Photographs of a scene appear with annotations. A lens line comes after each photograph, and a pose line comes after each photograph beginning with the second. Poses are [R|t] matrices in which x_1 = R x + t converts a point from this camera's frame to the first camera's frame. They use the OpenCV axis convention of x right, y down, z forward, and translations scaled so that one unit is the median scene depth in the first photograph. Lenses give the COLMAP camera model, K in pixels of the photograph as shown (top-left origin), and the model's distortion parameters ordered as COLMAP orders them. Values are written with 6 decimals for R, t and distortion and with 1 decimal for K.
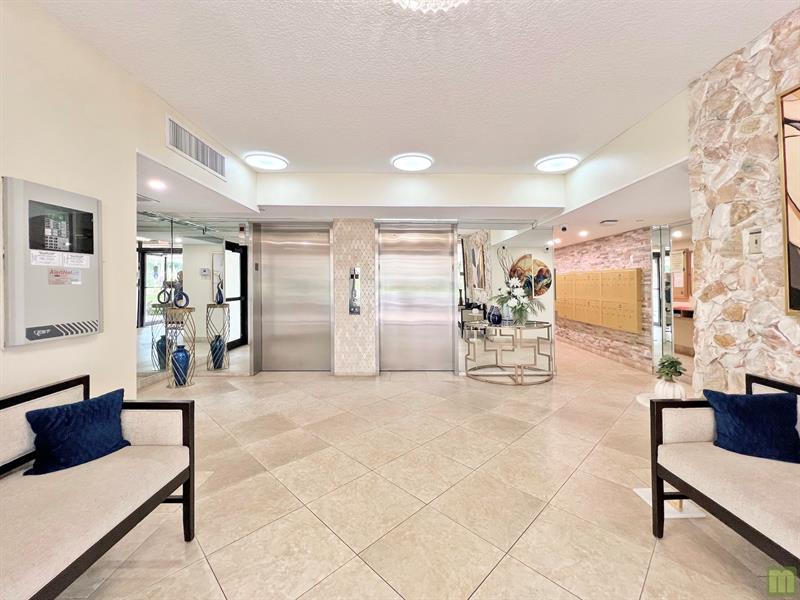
lens RADIAL K [[320.1, 0, 402.9], [0, 320.1, 292.2], [0, 0, 1]] dist [0.000217, -0.000038]
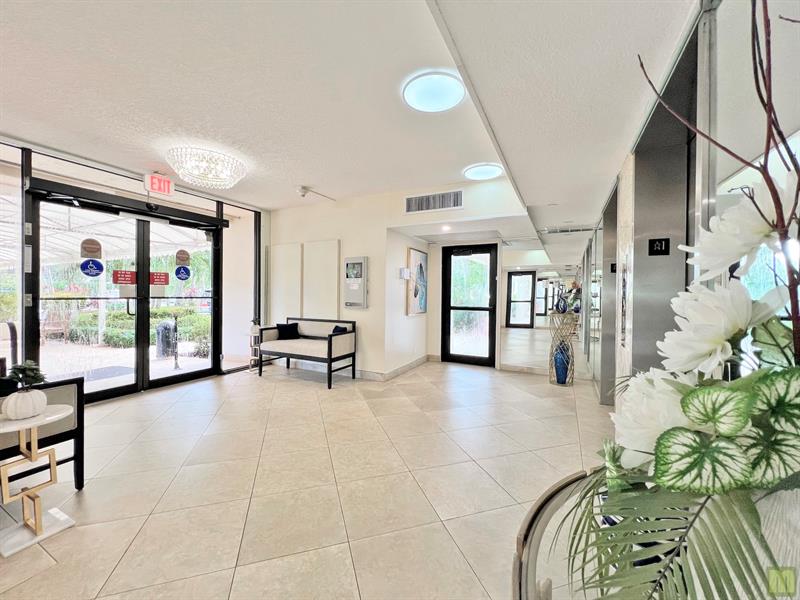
lens RADIAL K [[320.1, 0, 401.0], [0, 320.1, 298.5], [0, 0, 1]] dist [0.000217, -0.000038]
pose [[-0.447877, 0.008784, -0.894052, 0.679407], [-0.024664, 0.999450, 0.022176, -0.005850], [0.893755, 0.031983, -0.447414, 1.322439]]
